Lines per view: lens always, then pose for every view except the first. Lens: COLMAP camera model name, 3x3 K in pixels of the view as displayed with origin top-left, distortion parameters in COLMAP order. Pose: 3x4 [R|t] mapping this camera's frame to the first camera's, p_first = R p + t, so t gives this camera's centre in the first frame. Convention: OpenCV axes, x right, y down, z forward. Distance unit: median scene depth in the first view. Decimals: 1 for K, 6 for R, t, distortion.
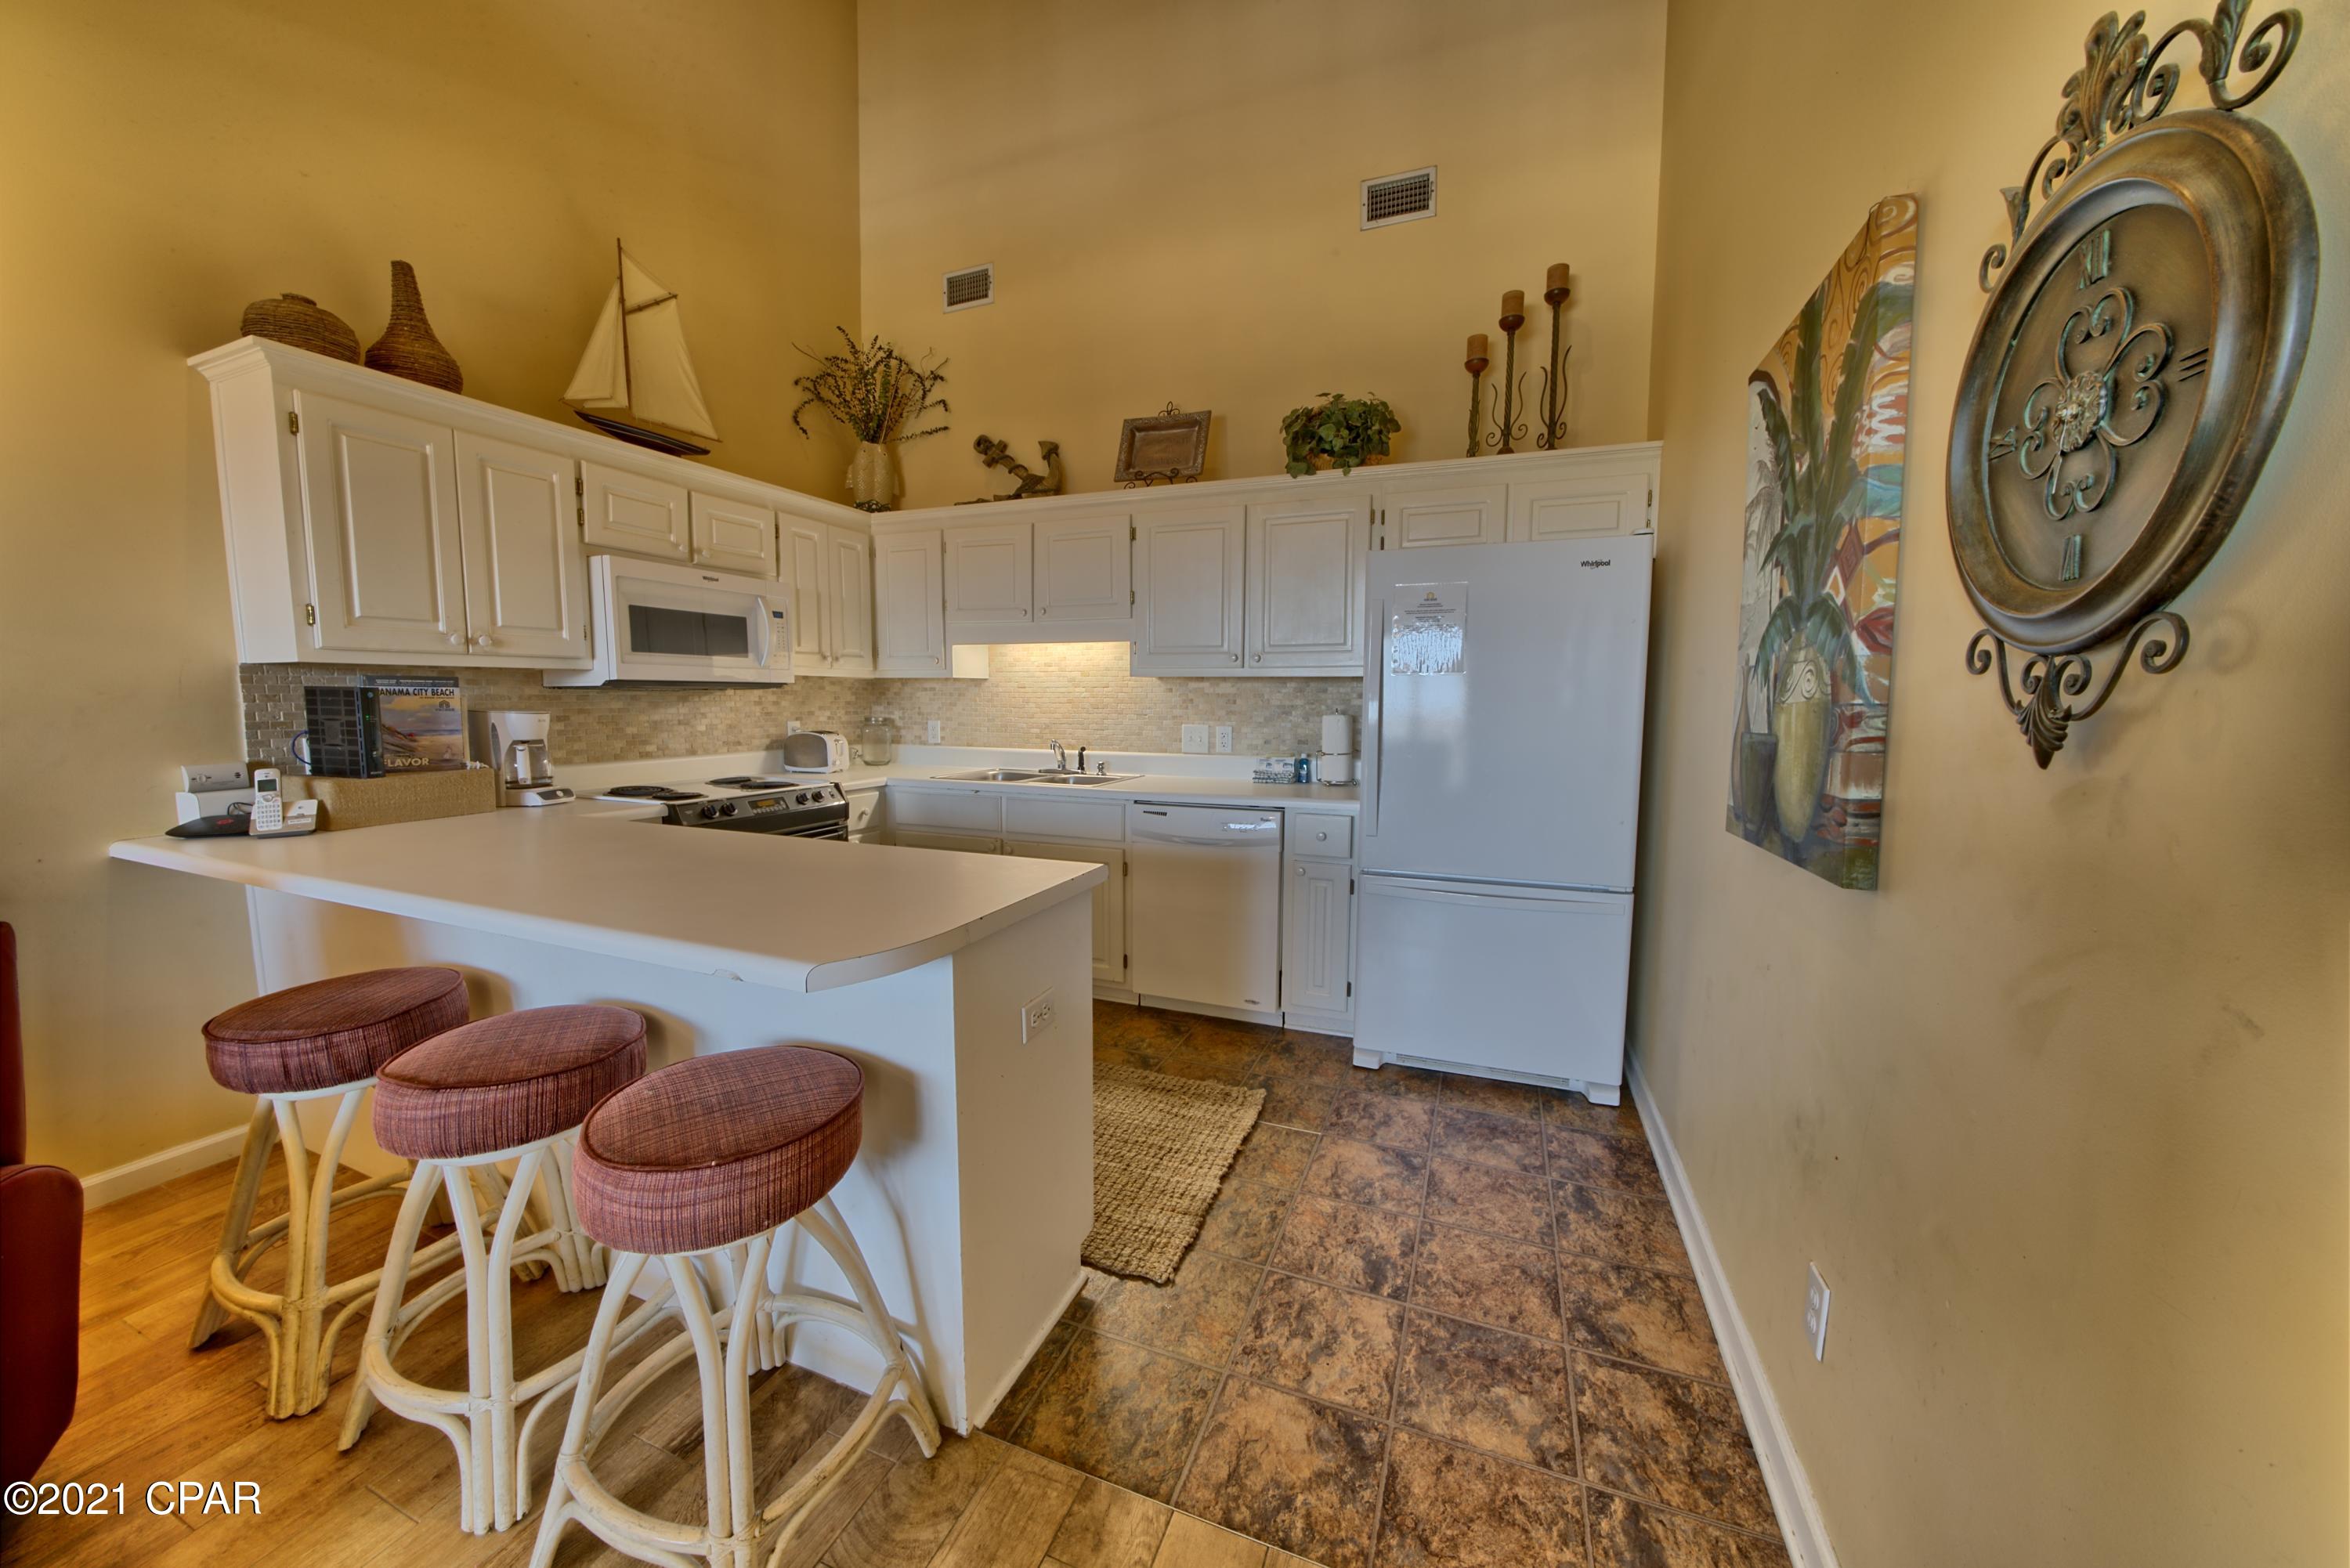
lens RADIAL K [[811.6, 0, 1165.8], [0, 811.6, 777.6], [0, 0, 1]] dist [-0.022920, 0.001568]
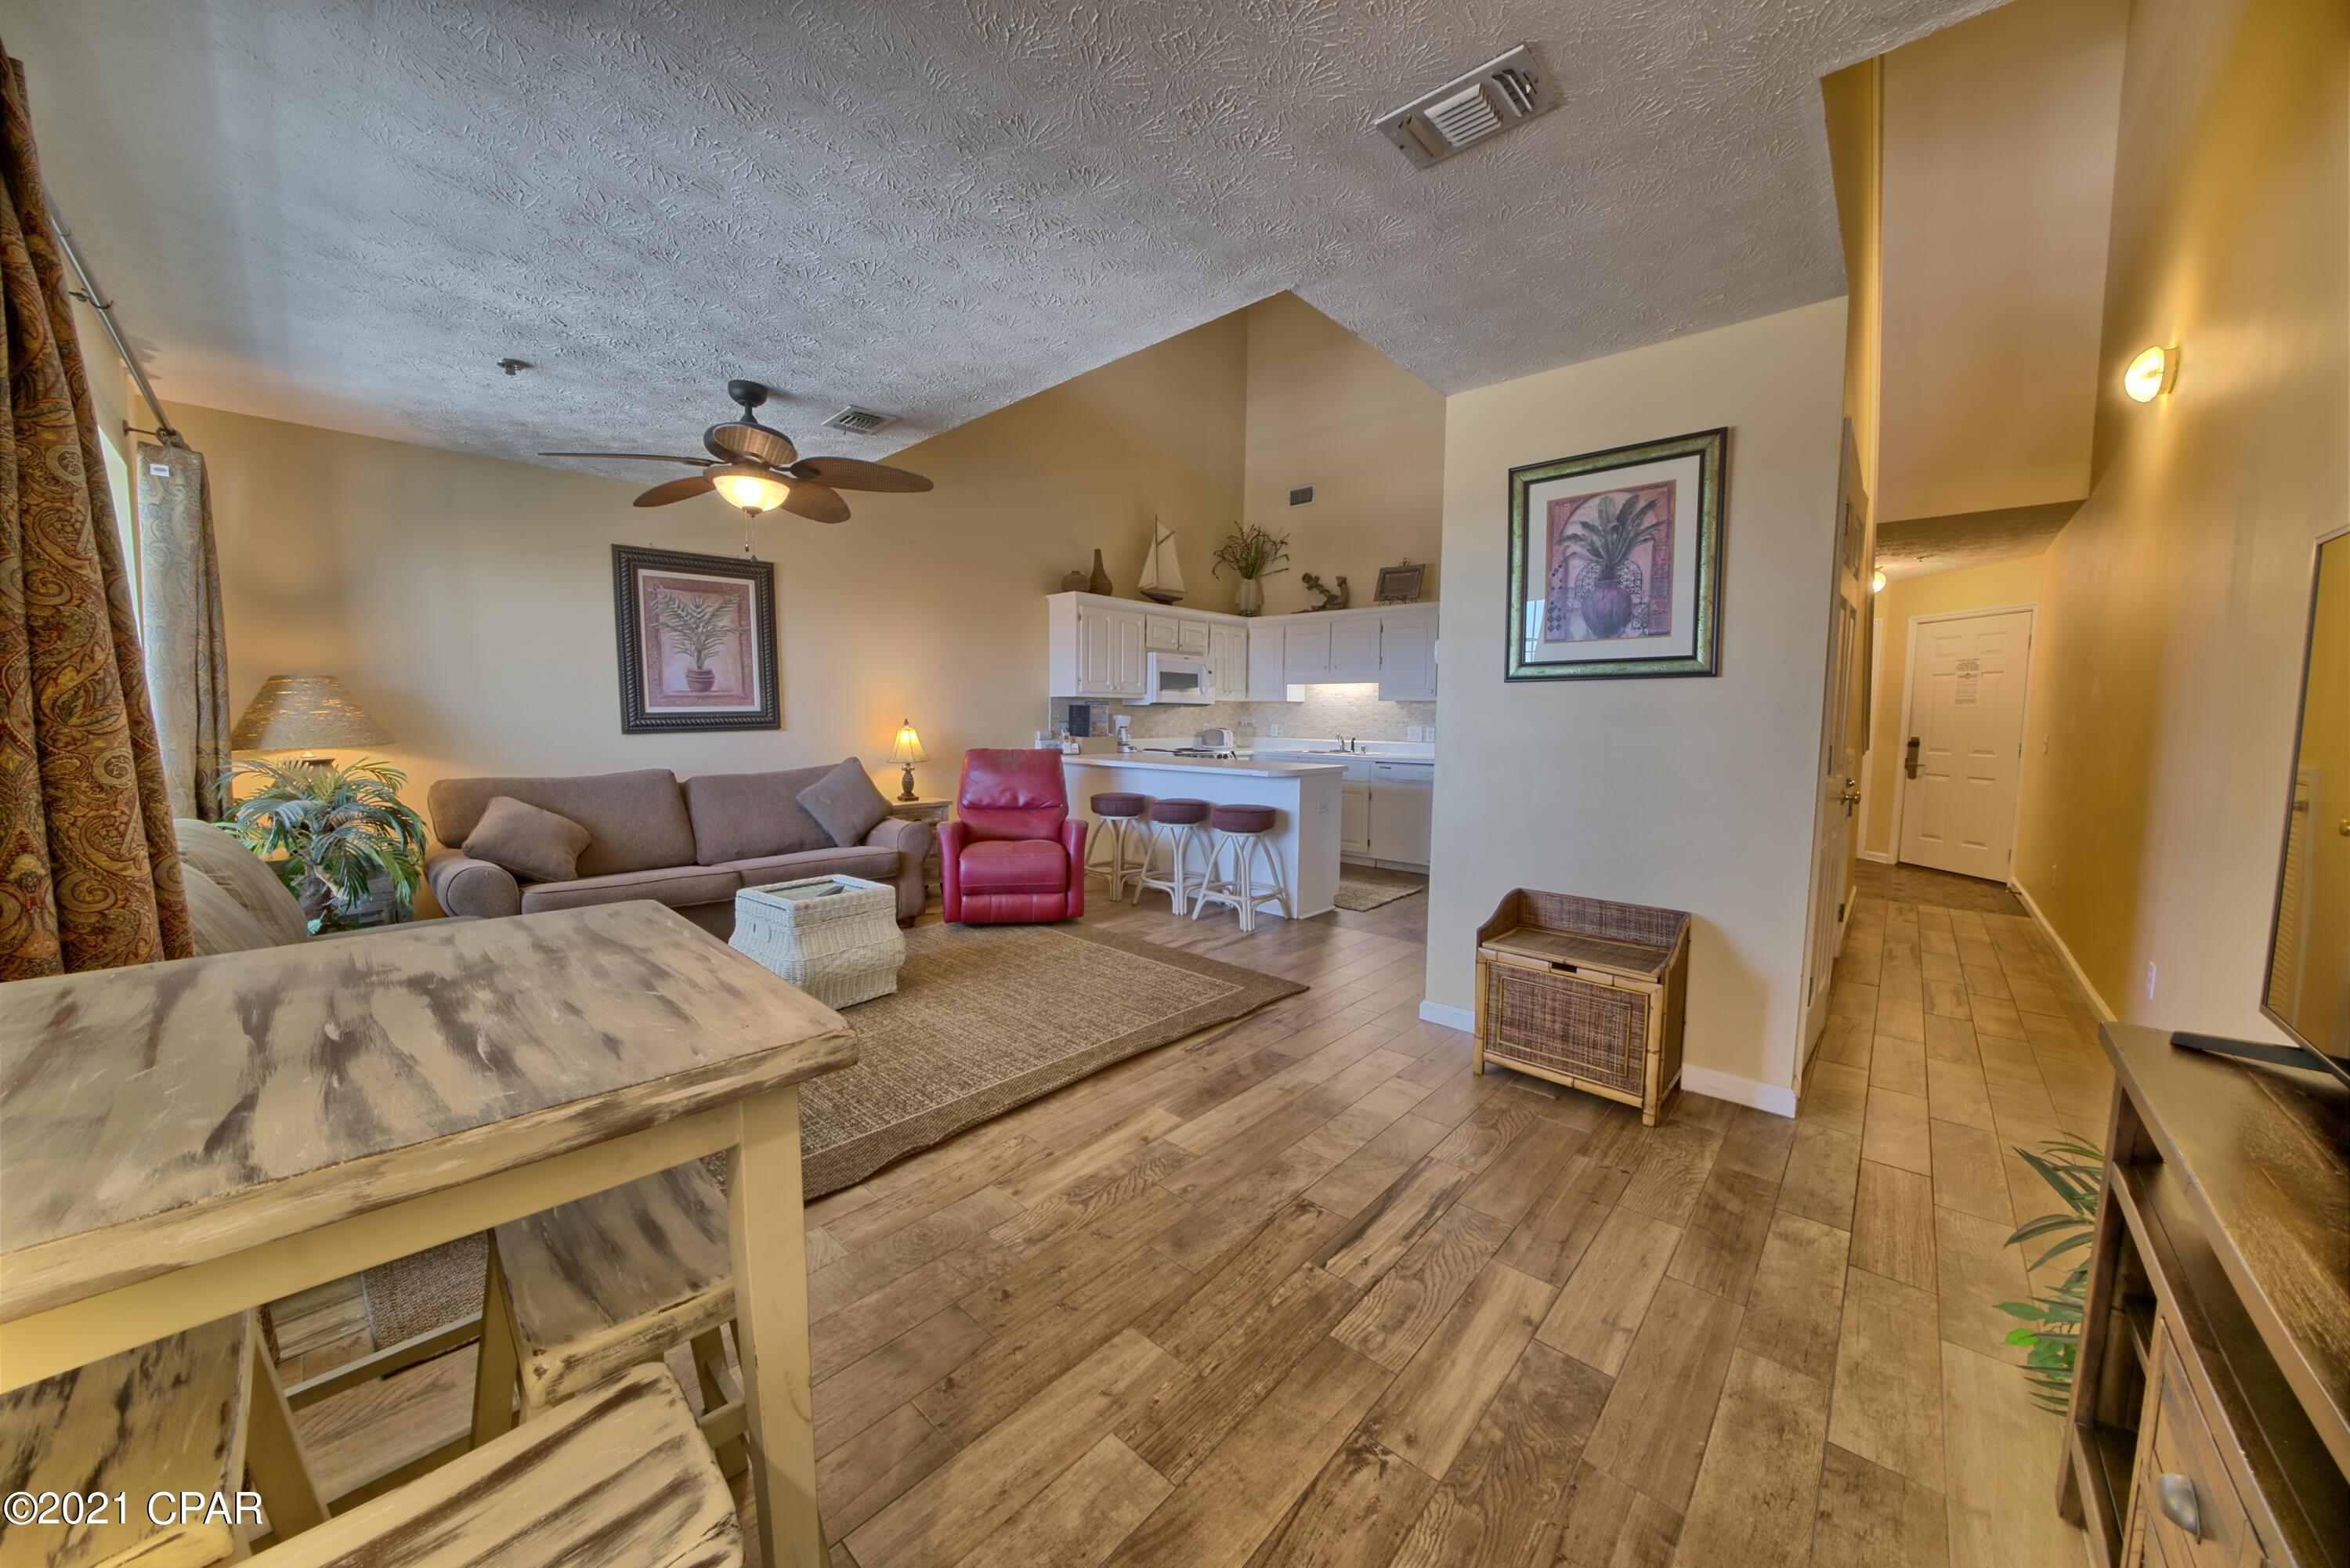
lens RADIAL K [[811.6, 0, 1165.4], [0, 811.6, 780.6], [0, 0, 1]] dist [-0.022920, 0.001568]
pose [[0.933473, 0.034312, -0.357002, 0.180747], [-0.041401, 0.999068, -0.012230, 0.111673], [0.356250, 0.026196, 0.934024, -0.999707]]
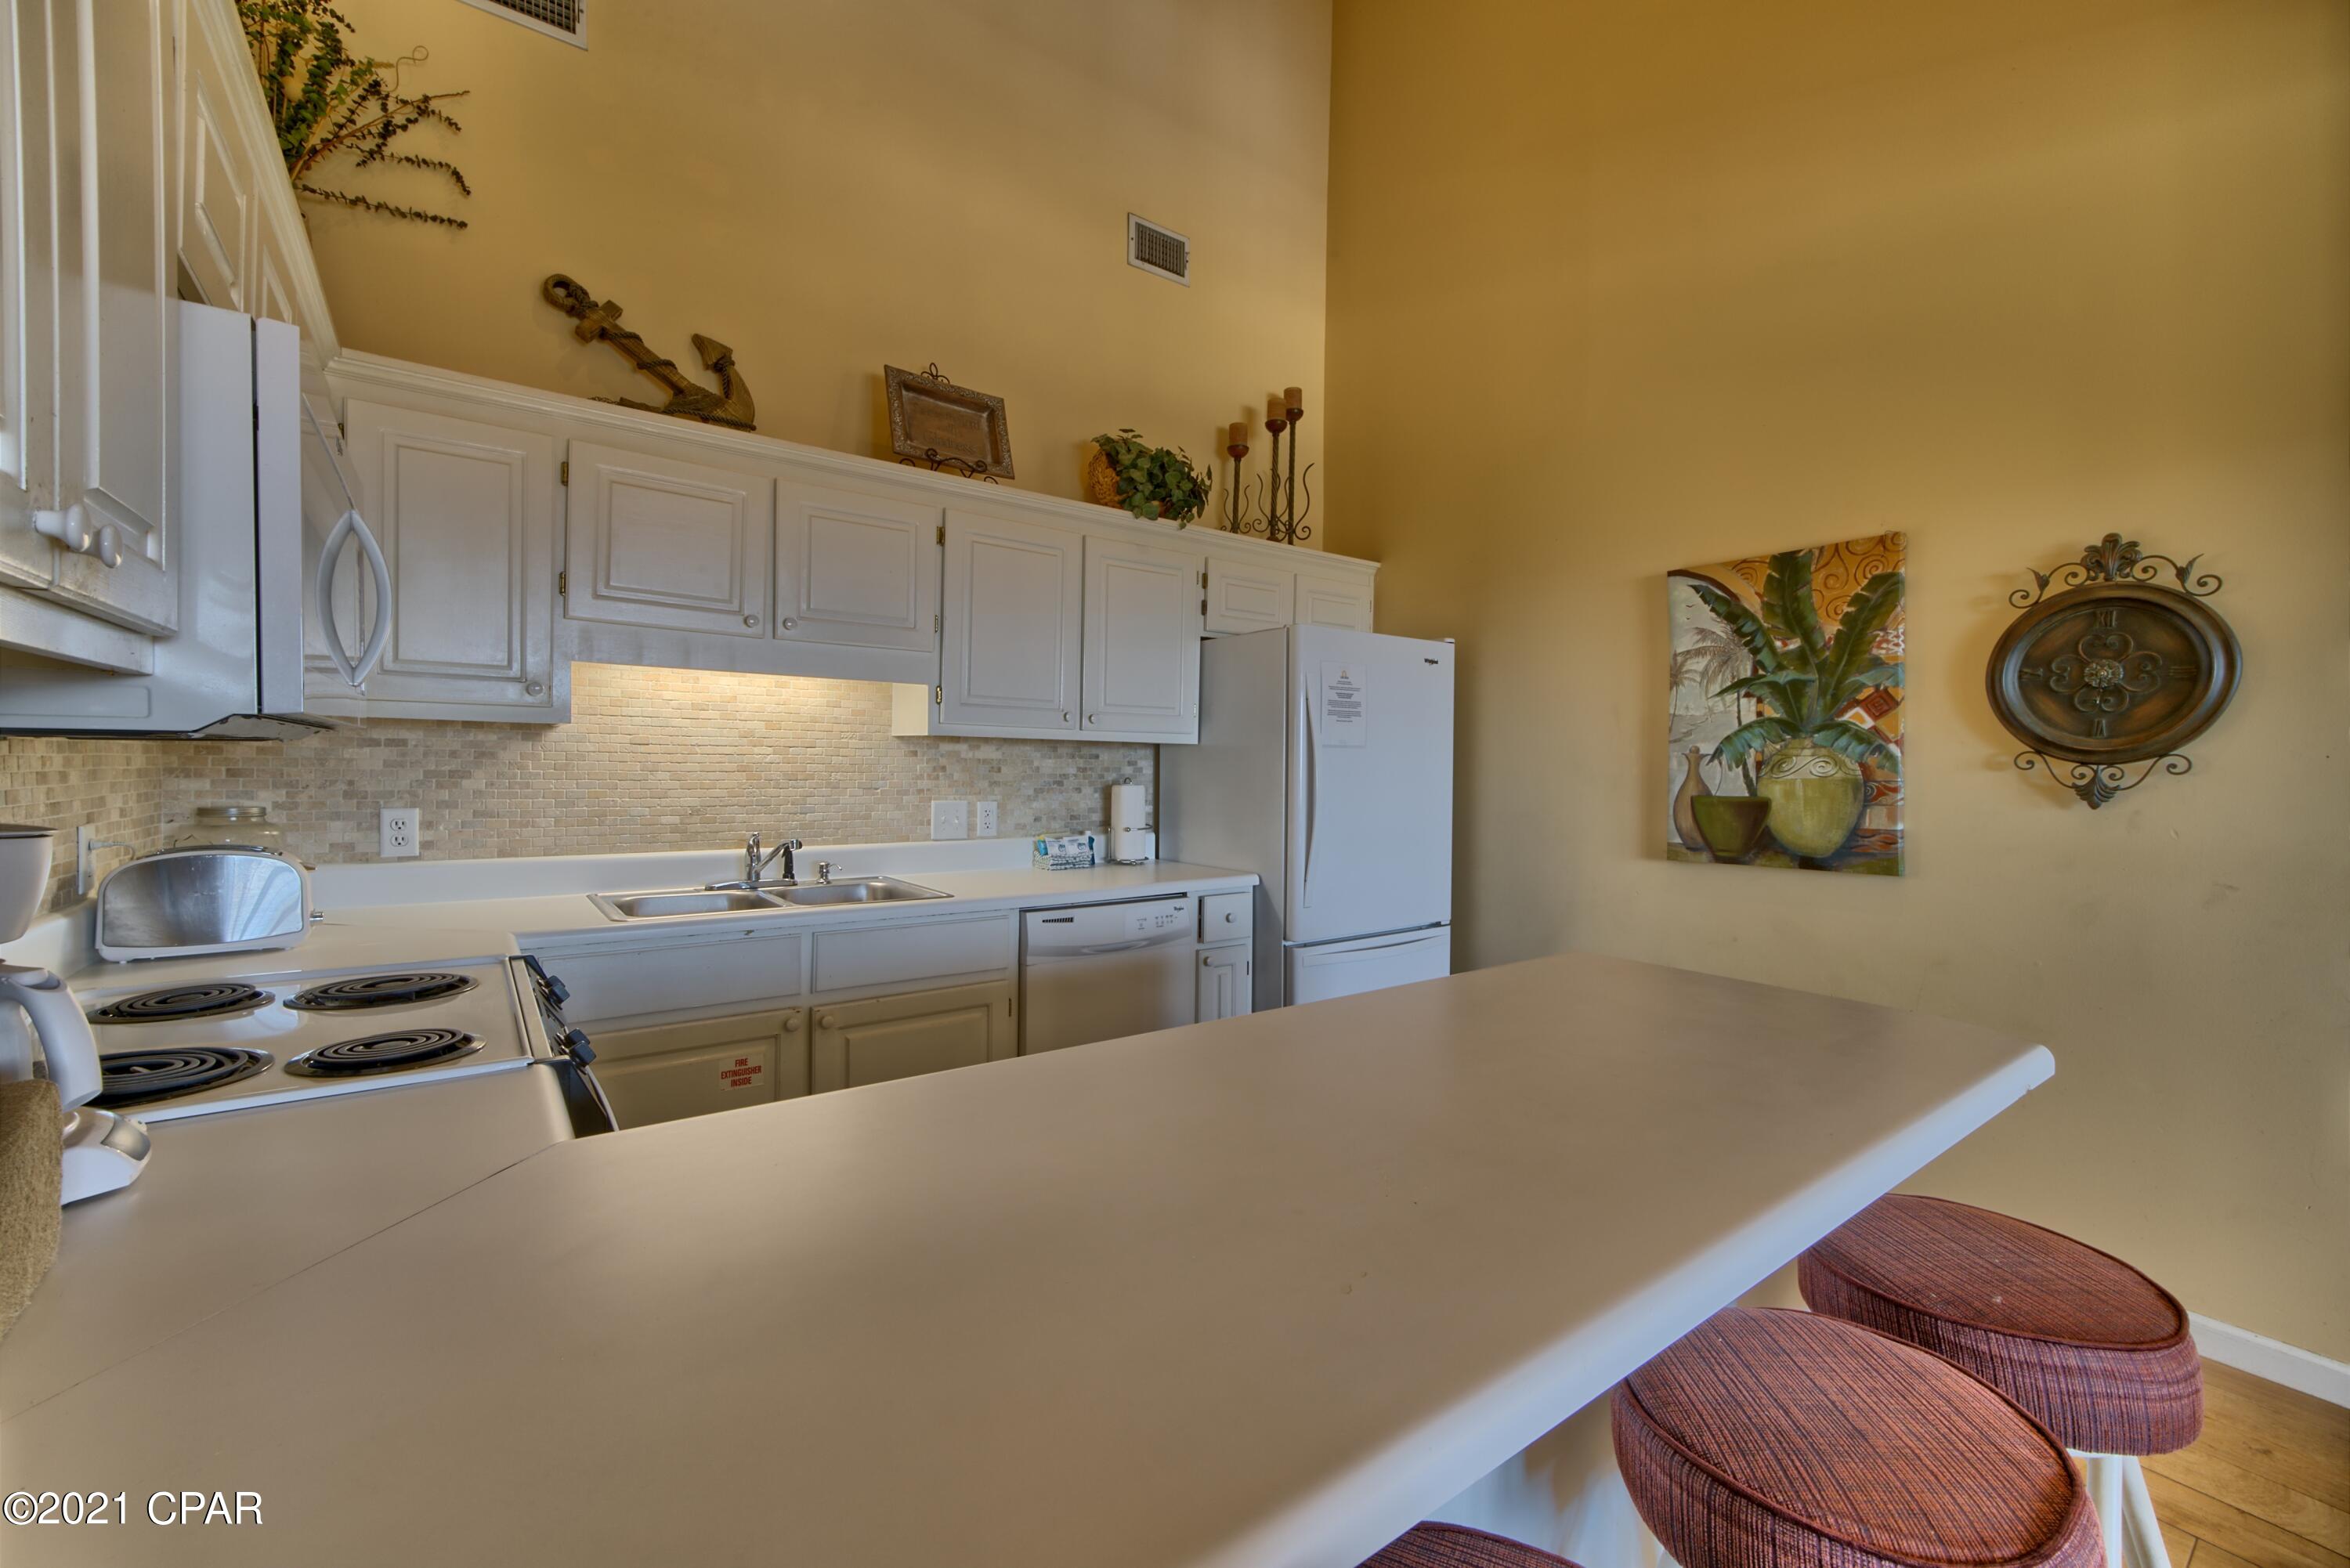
lens RADIAL K [[966.7, 0, 1171.4], [0, 966.7, 775.2], [0, 0, 1]] dist [0.000941, 0.000249]
pose [[0.524554, -0.008423, 0.851335, -0.644269], [0.071089, 0.996892, -0.033939, -0.046971], [-0.848404, 0.078324, 0.523523, 0.391136]]
